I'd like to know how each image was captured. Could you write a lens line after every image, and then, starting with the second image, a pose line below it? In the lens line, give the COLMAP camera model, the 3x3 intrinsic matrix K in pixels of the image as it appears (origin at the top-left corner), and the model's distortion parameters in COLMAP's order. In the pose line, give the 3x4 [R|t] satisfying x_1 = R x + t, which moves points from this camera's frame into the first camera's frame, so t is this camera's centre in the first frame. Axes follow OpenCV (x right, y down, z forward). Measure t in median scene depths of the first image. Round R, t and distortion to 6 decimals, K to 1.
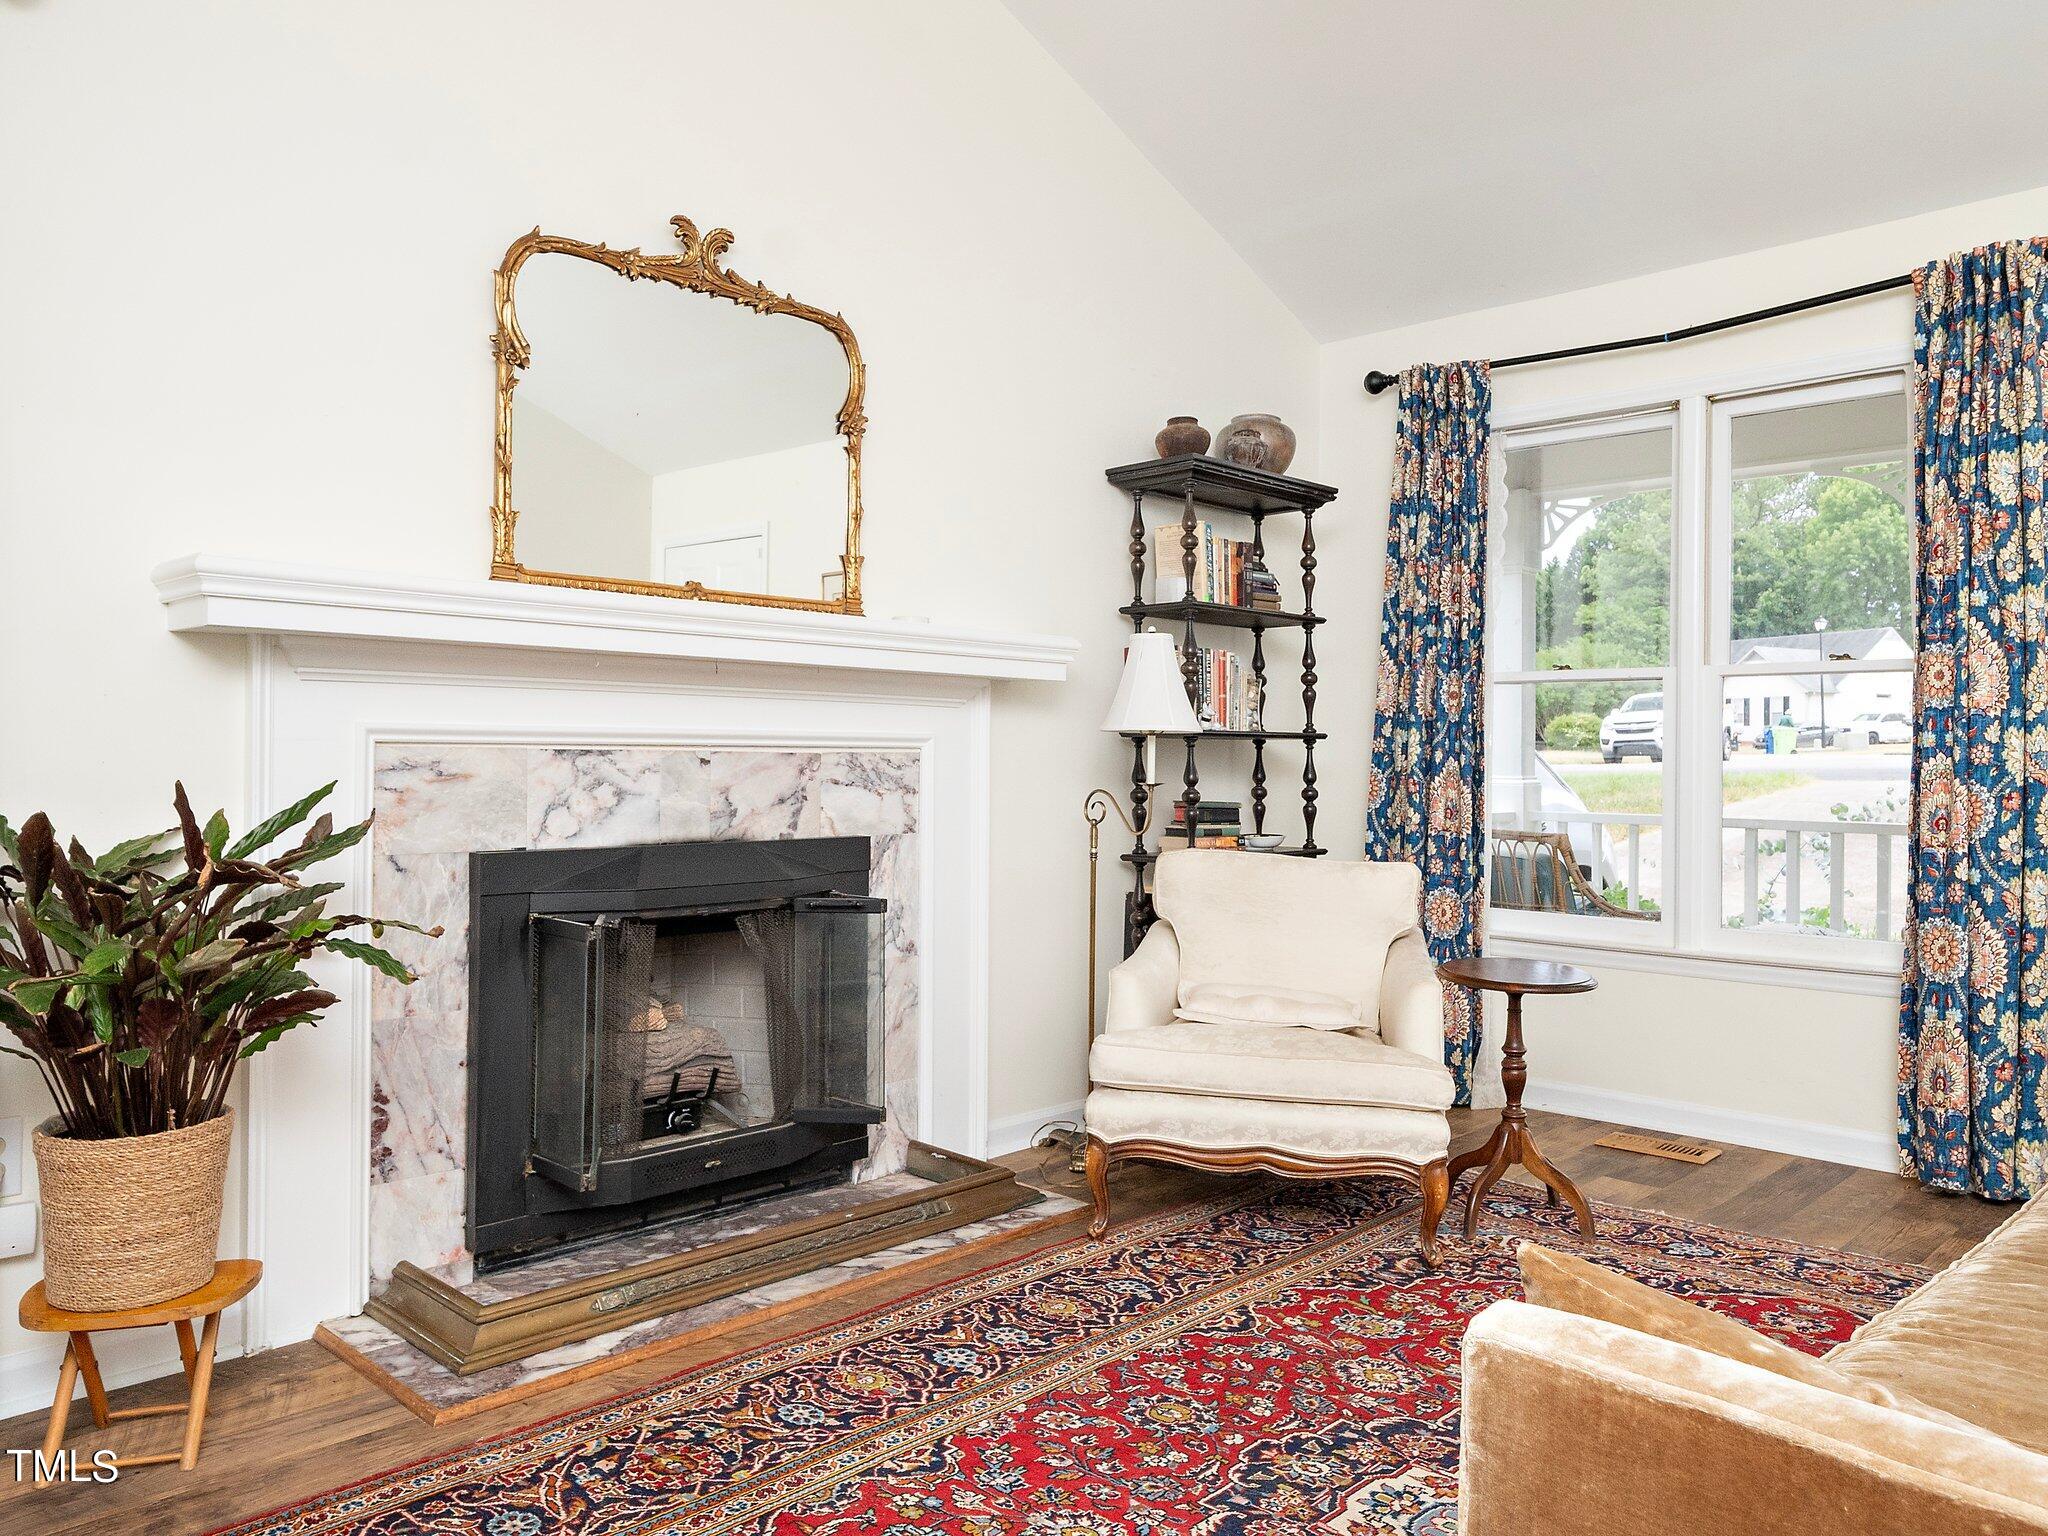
lens RADIAL K [[1473.1, 0, 1030.1], [0, 1473.1, 746.9], [0, 0, 1]] dist [0.000287, 0.004072]
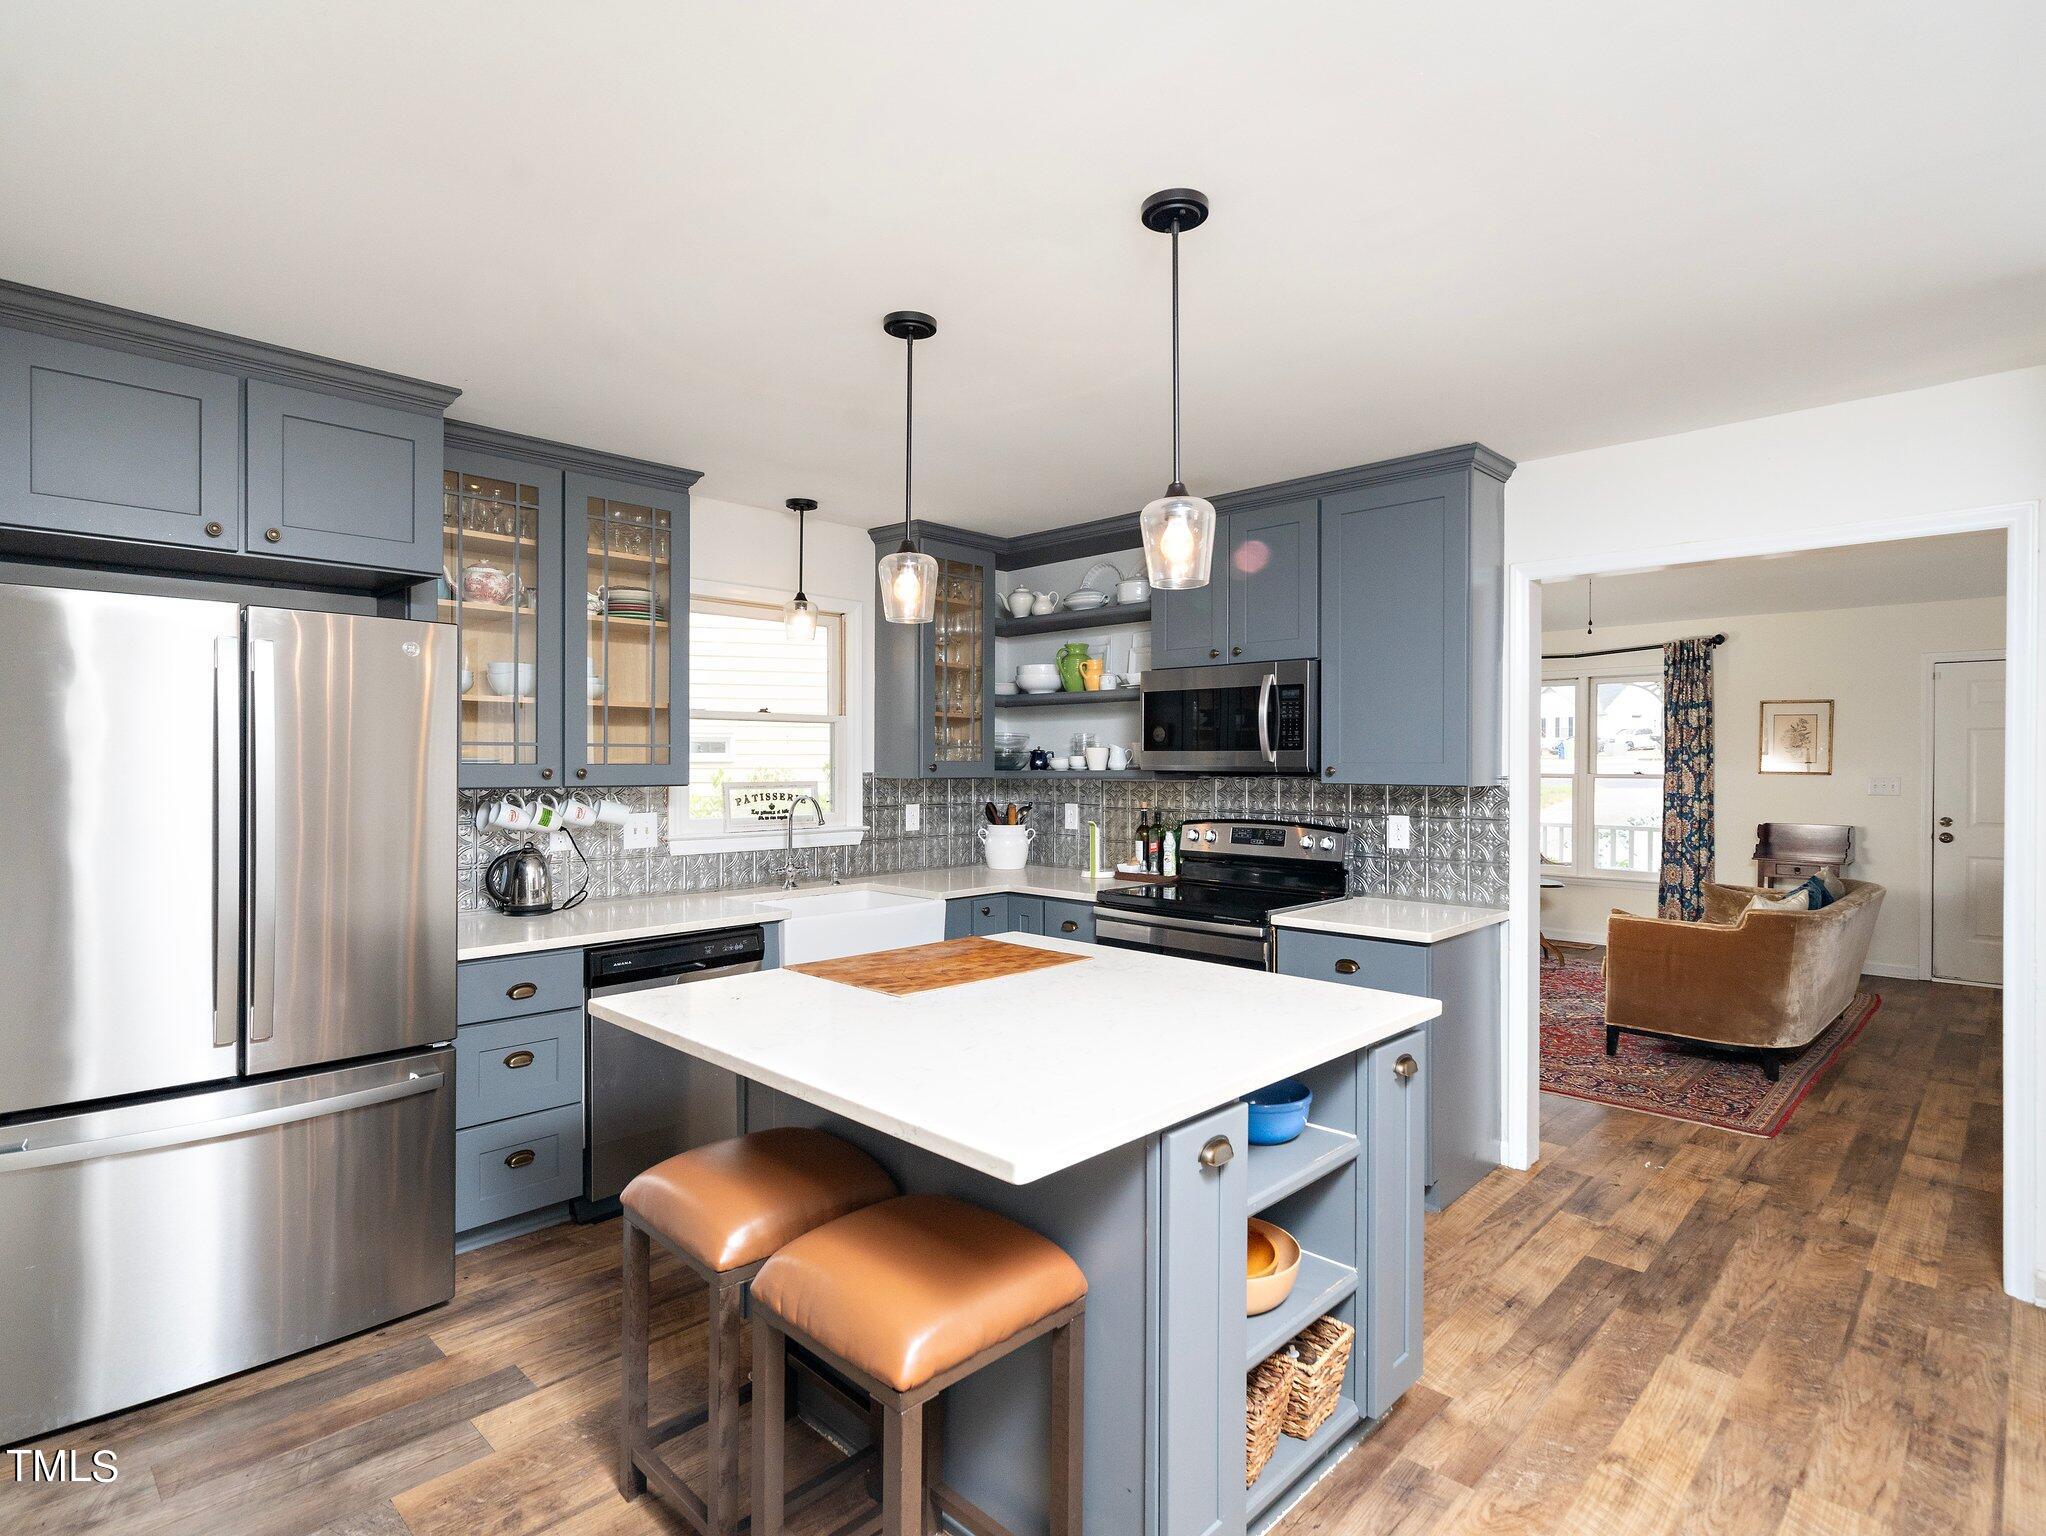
lens RADIAL K [[1047.0, 0, 1031.1], [0, 1047.0, 770.5], [0, 0, 1]] dist [-0.001903, -0.000879]
pose [[0.999962, -0.008696, 0.000490, -0.709153], [0.008686, 0.999812, 0.017338, -0.125929], [-0.000640, -0.017333, 0.999850, -1.161468]]
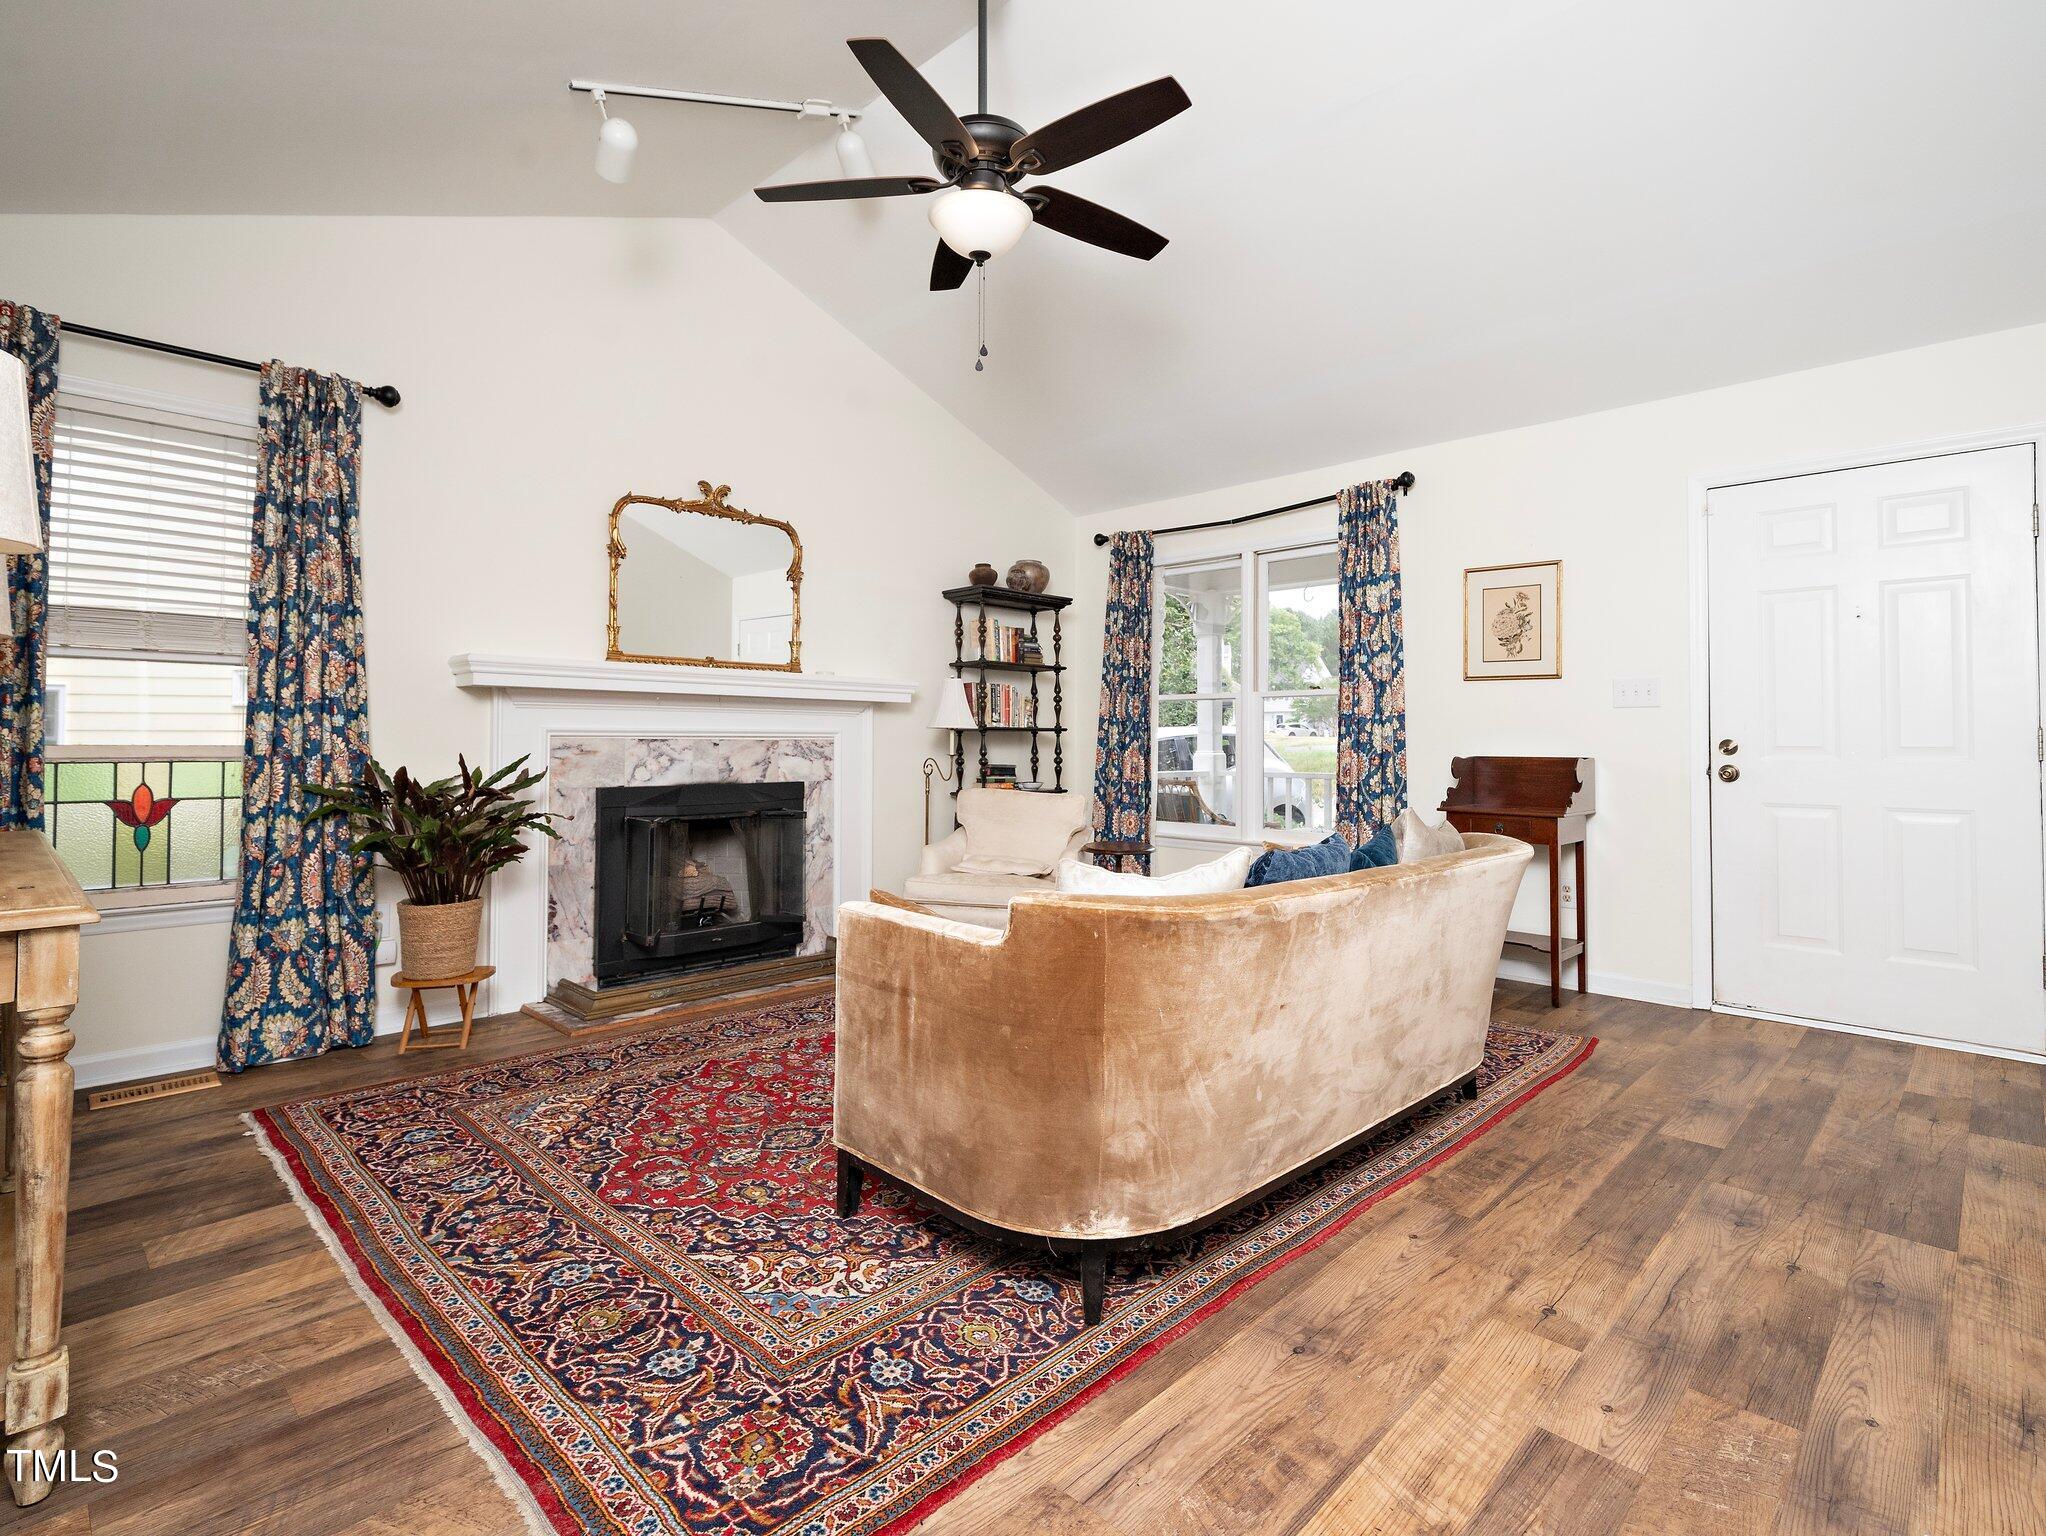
lens RADIAL K [[999.8, 0, 1028.5], [0, 999.8, 715.7], [0, 0, 1]] dist [0.003052, -0.000093]
pose [[0.999981, -0.005466, -0.002675, 0.200831], [0.005412, 0.999787, -0.019905, 0.000024], [0.002783, 0.019890, 0.999798, -0.359026]]
